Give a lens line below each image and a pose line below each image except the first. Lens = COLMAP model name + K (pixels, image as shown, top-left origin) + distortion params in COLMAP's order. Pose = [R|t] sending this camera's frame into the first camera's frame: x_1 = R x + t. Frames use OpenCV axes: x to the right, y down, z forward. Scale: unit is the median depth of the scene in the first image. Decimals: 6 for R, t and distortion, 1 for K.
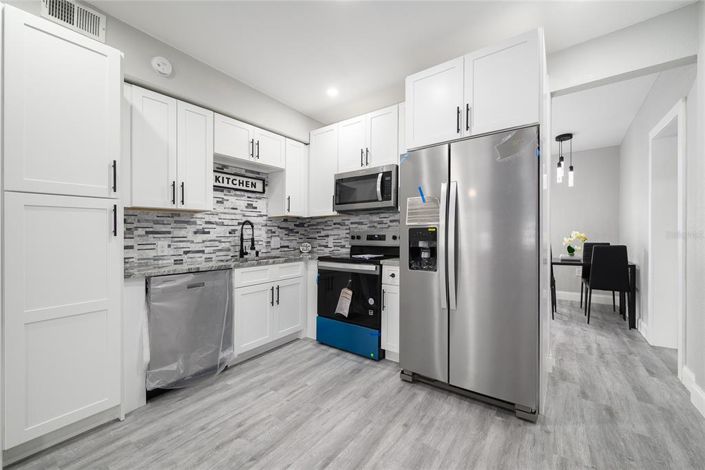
lens RADIAL K [[280.3, 0, 354.0], [0, 280.3, 235.2], [0, 0, 1]] dist [-0.002422, -0.000254]
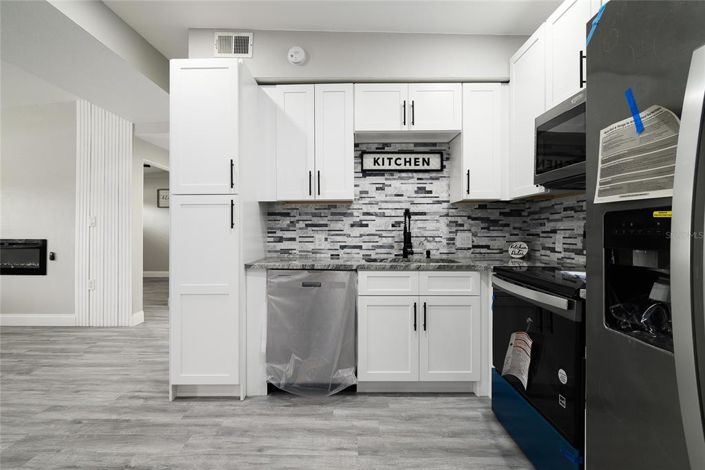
lens RADIAL K [[330.2, 0, 351.2], [0, 330.2, 224.0], [0, 0, 1]] dist [-0.001348, -0.000644]
pose [[0.574636, -0.004799, -0.818395, 0.285035], [-0.007769, 0.999906, -0.011318, -0.001792], [0.818372, 0.012861, 0.574545, 0.386134]]
